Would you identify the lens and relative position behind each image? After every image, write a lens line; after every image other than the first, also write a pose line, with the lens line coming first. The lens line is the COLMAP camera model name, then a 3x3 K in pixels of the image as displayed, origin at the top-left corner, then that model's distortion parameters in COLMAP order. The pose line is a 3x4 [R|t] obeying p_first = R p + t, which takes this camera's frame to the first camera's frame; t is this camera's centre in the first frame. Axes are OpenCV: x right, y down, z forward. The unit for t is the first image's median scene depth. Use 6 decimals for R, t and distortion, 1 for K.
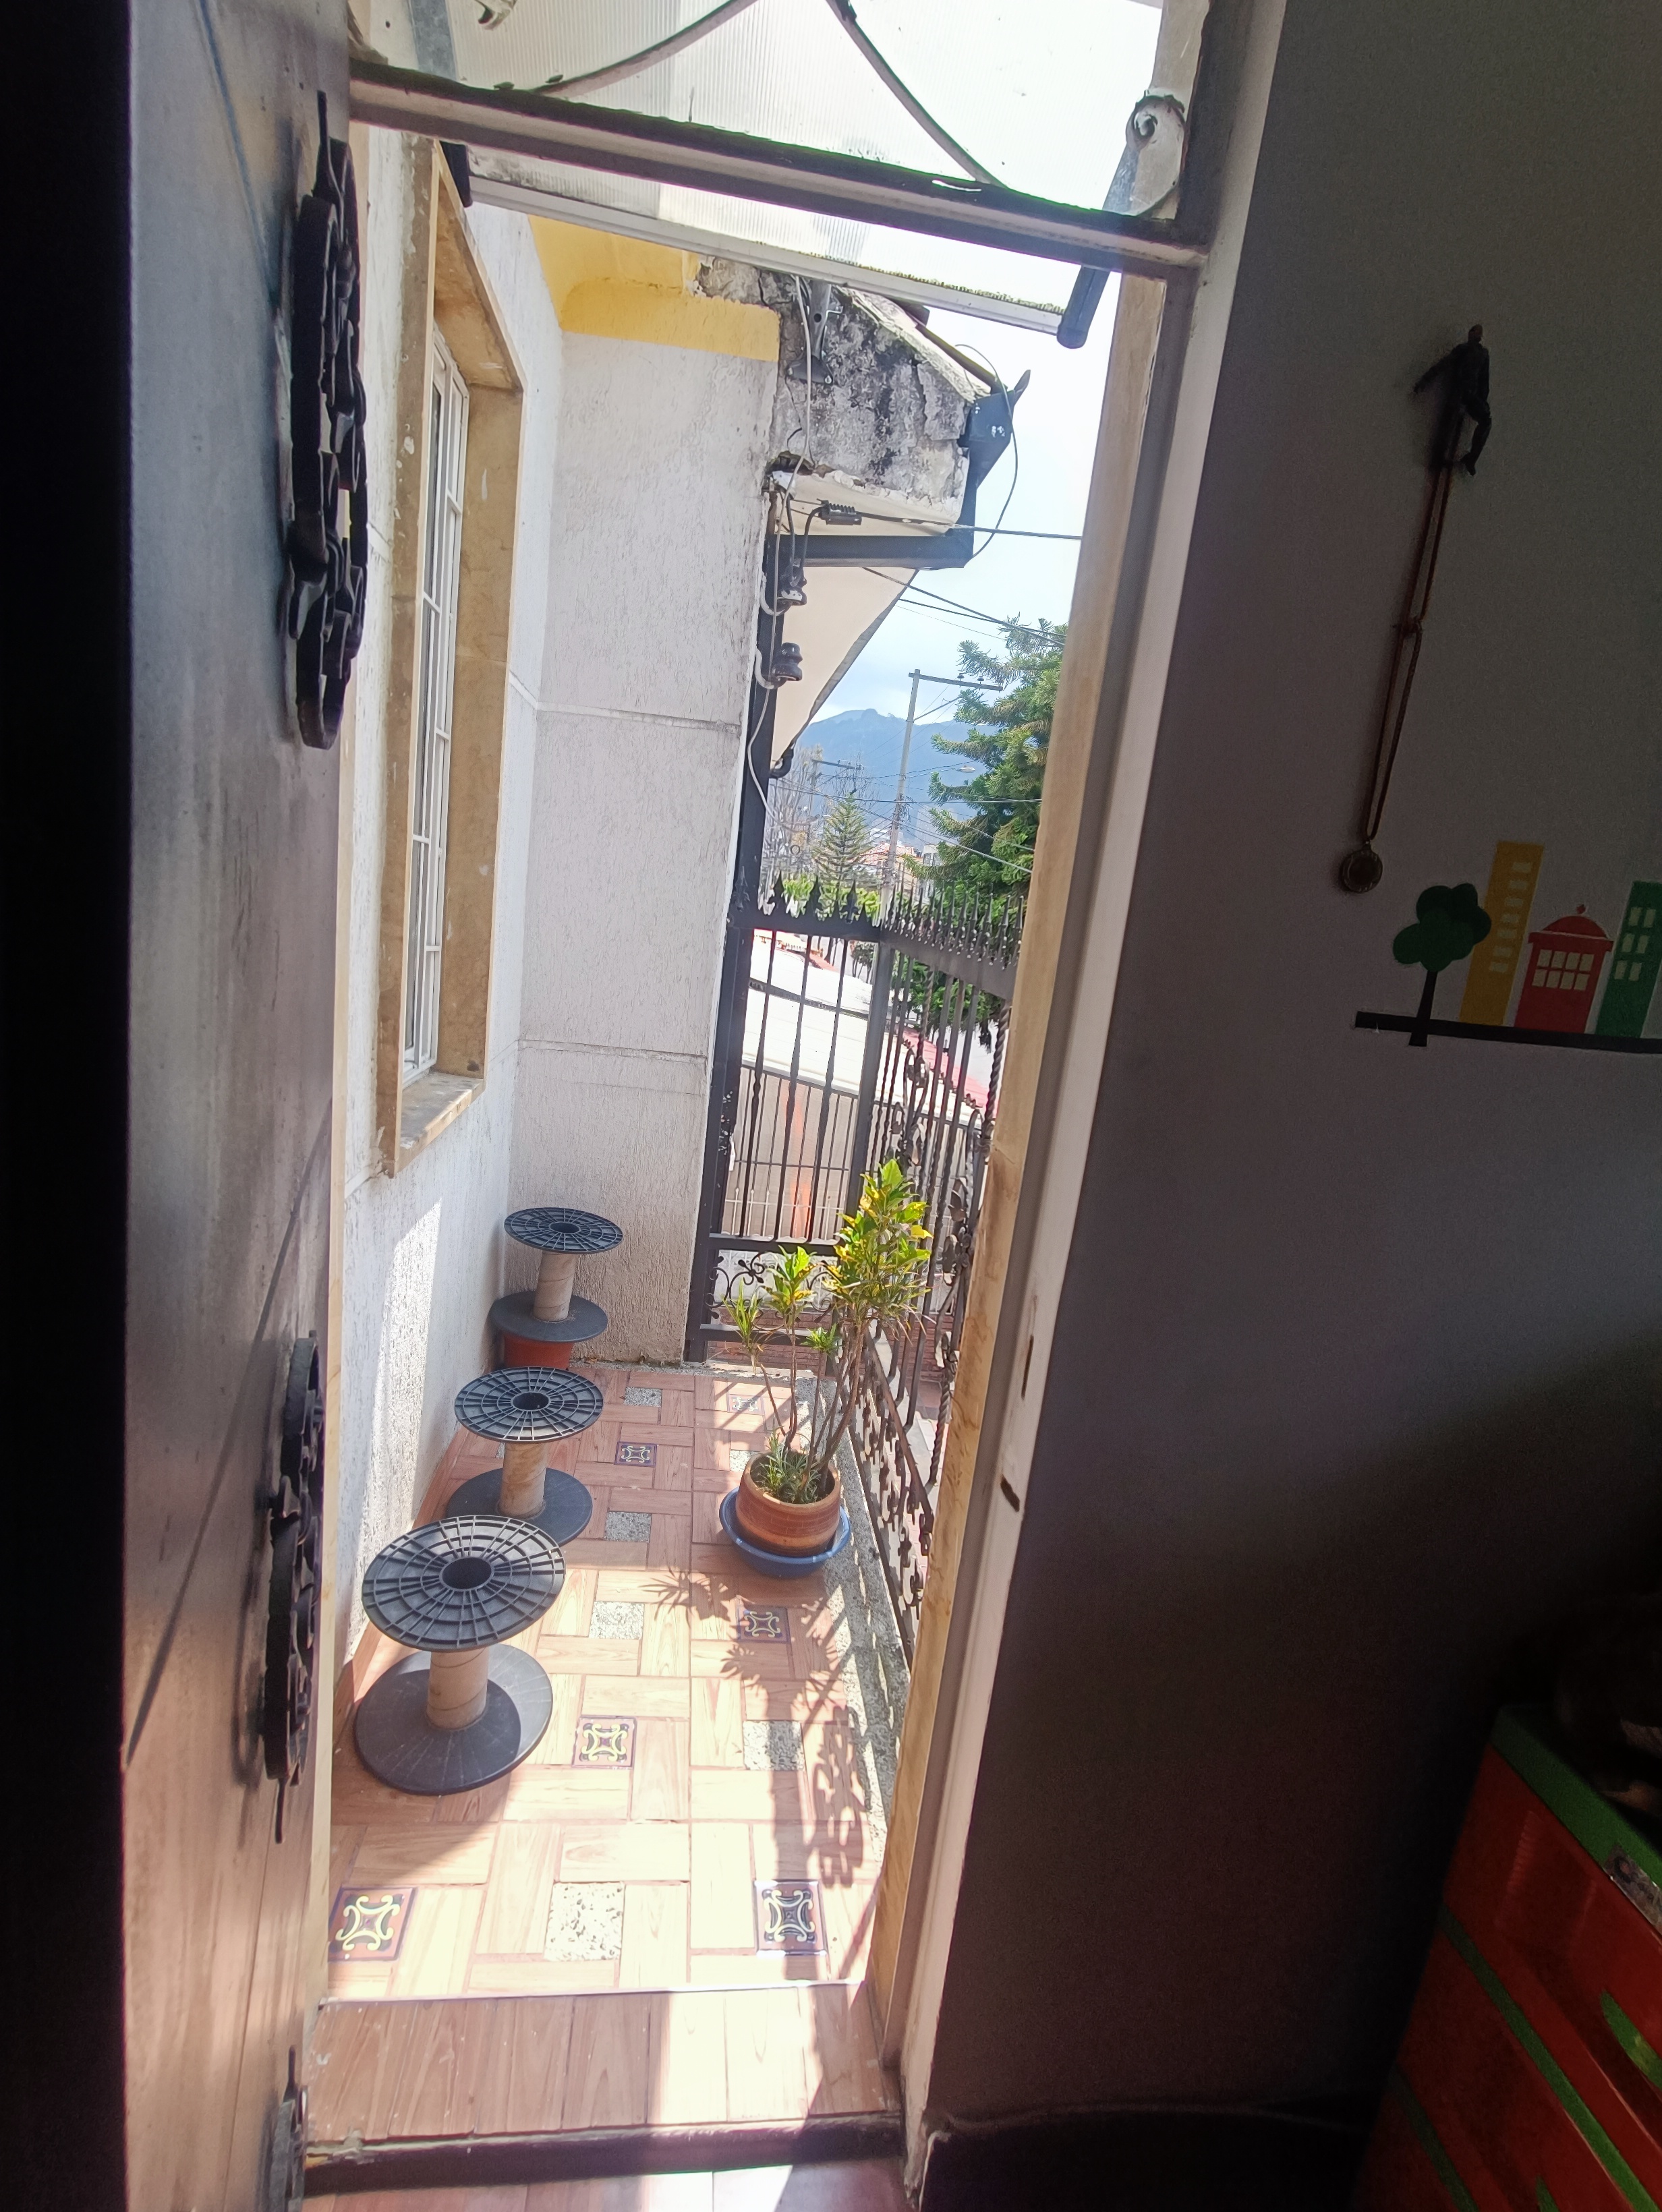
lens RADIAL K [[1005.3, 0, 831.0], [0, 1005.3, 1106.0], [0, 0, 1]] dist [0.001798, 0.000406]
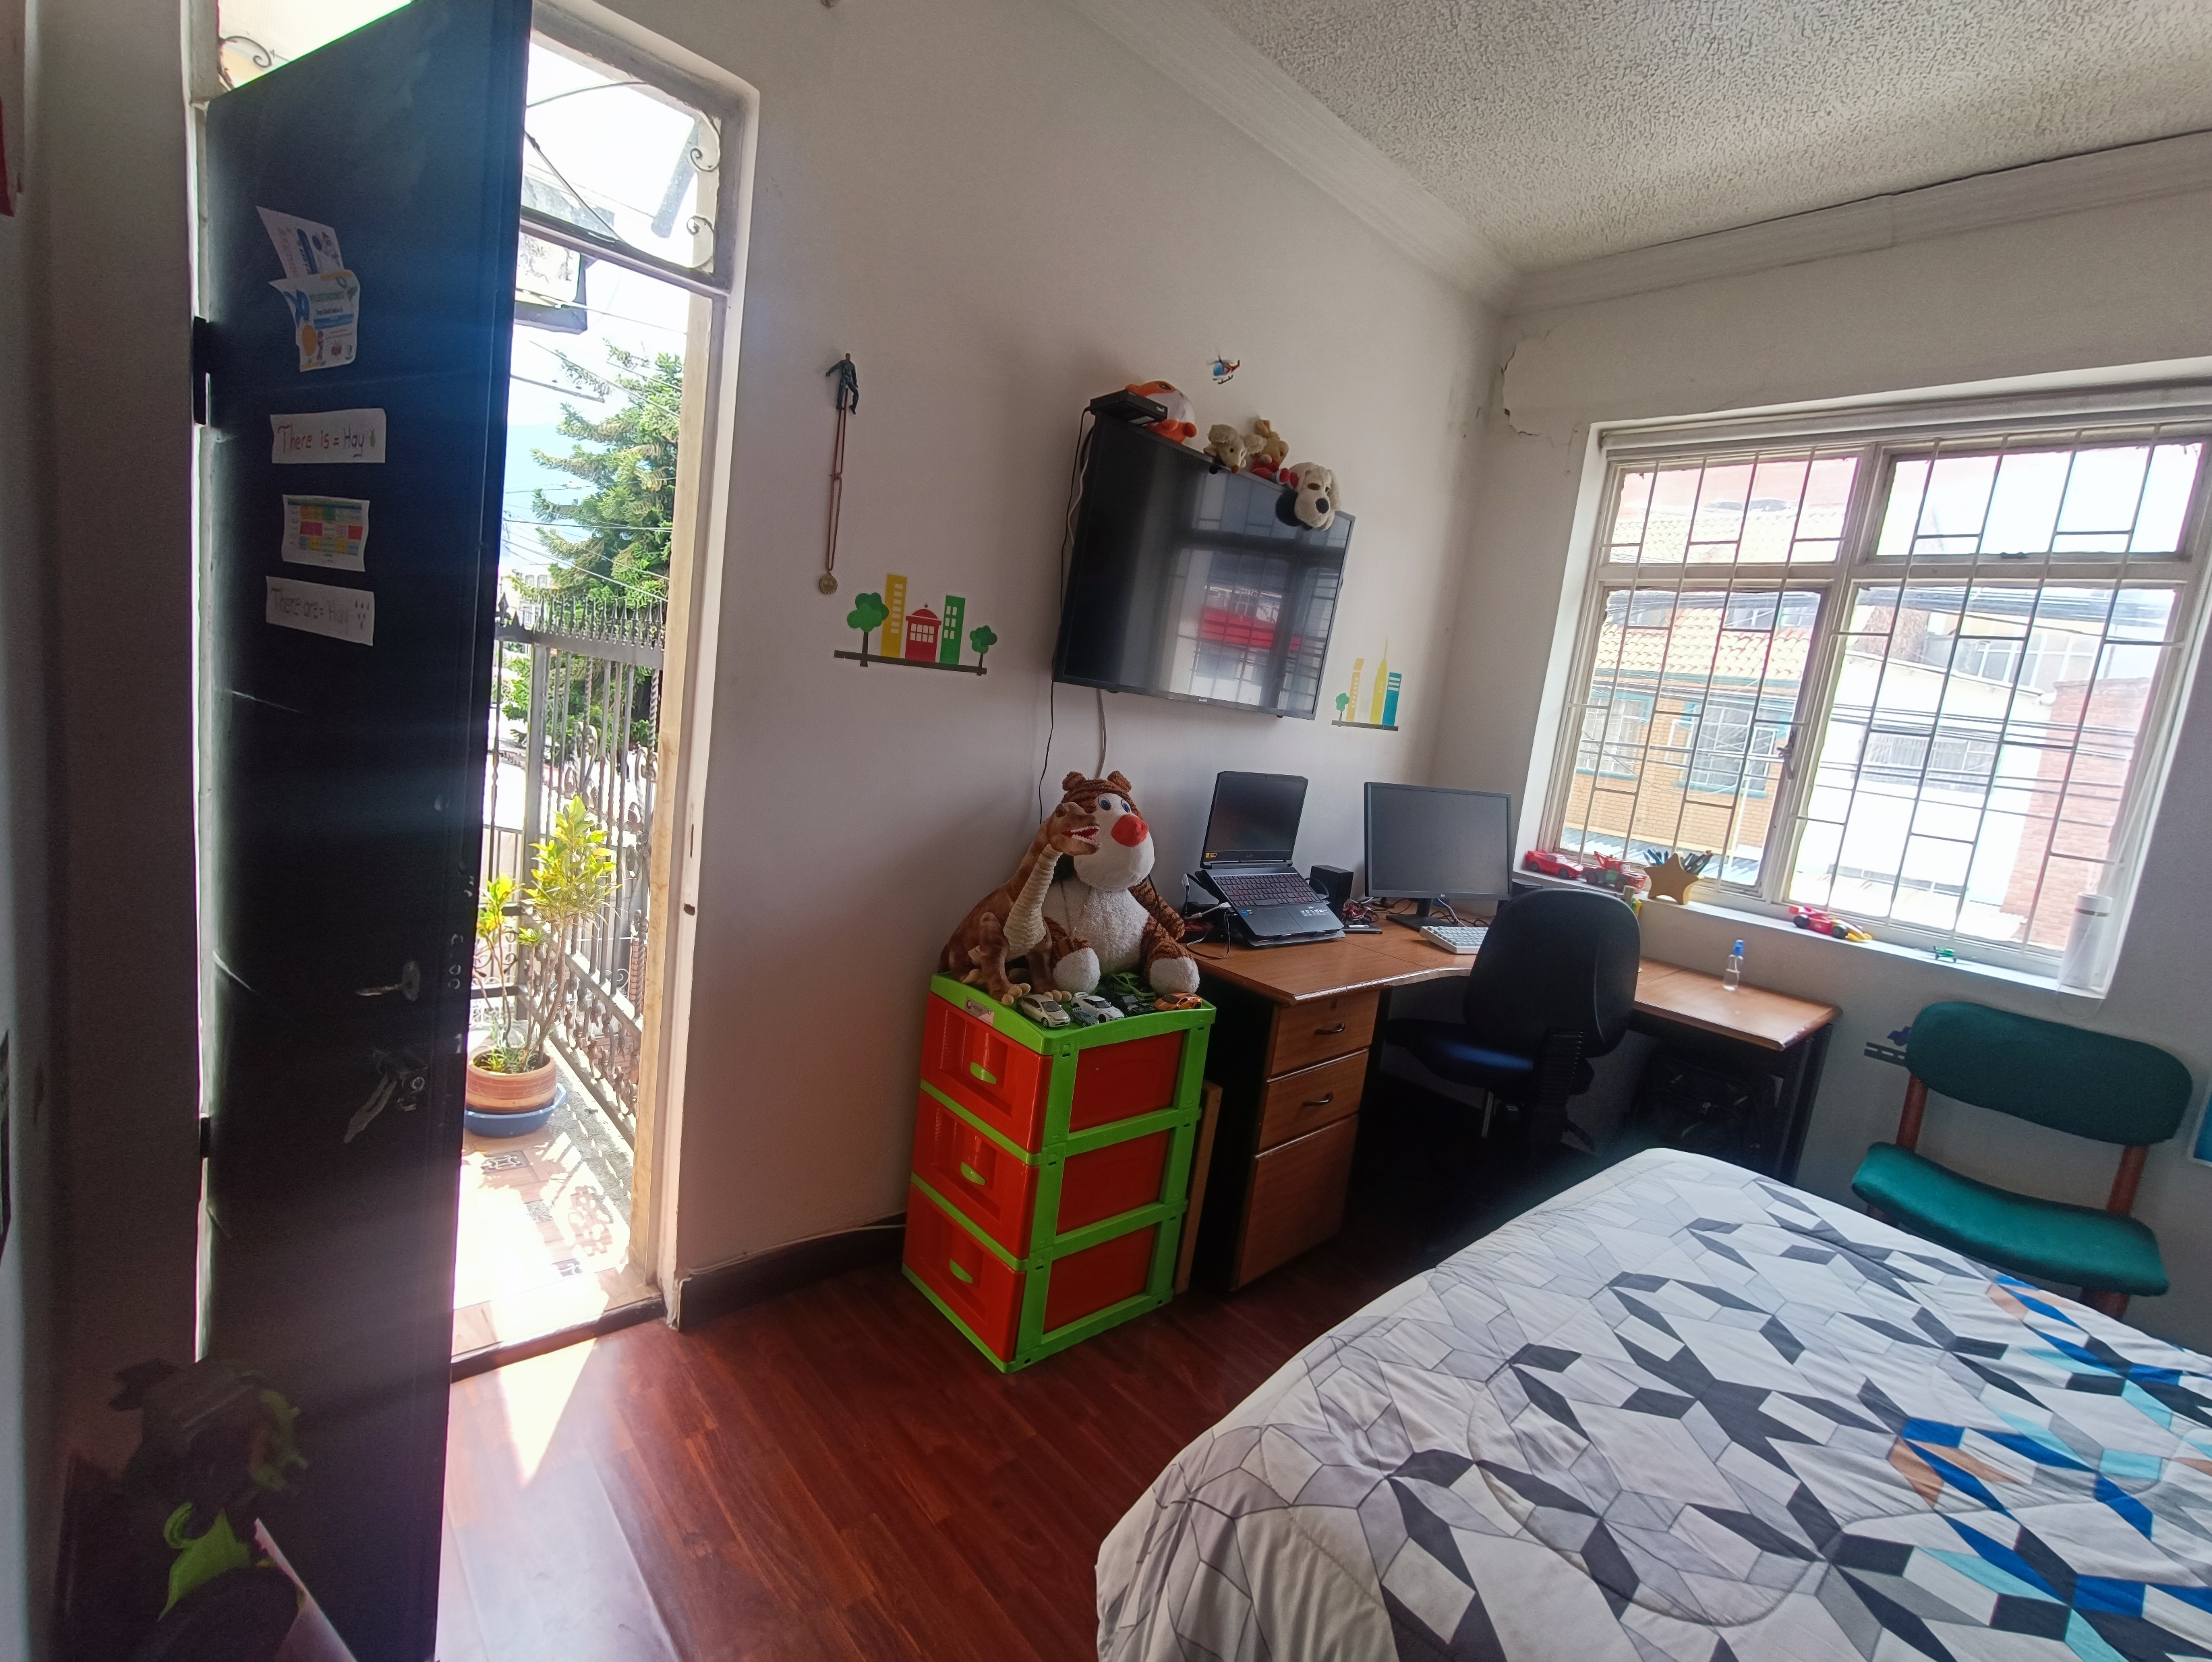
lens RADIAL K [[985.7, 0, 1059.8], [0, 985.7, 831.7], [0, 0, 1]] dist [-0.017197, 0.000139]
pose [[0.840324, -0.087842, 0.534920, -0.225922], [0.087876, 0.995806, 0.025480, 0.273736], [-0.534915, 0.025595, 0.844518, -0.996716]]
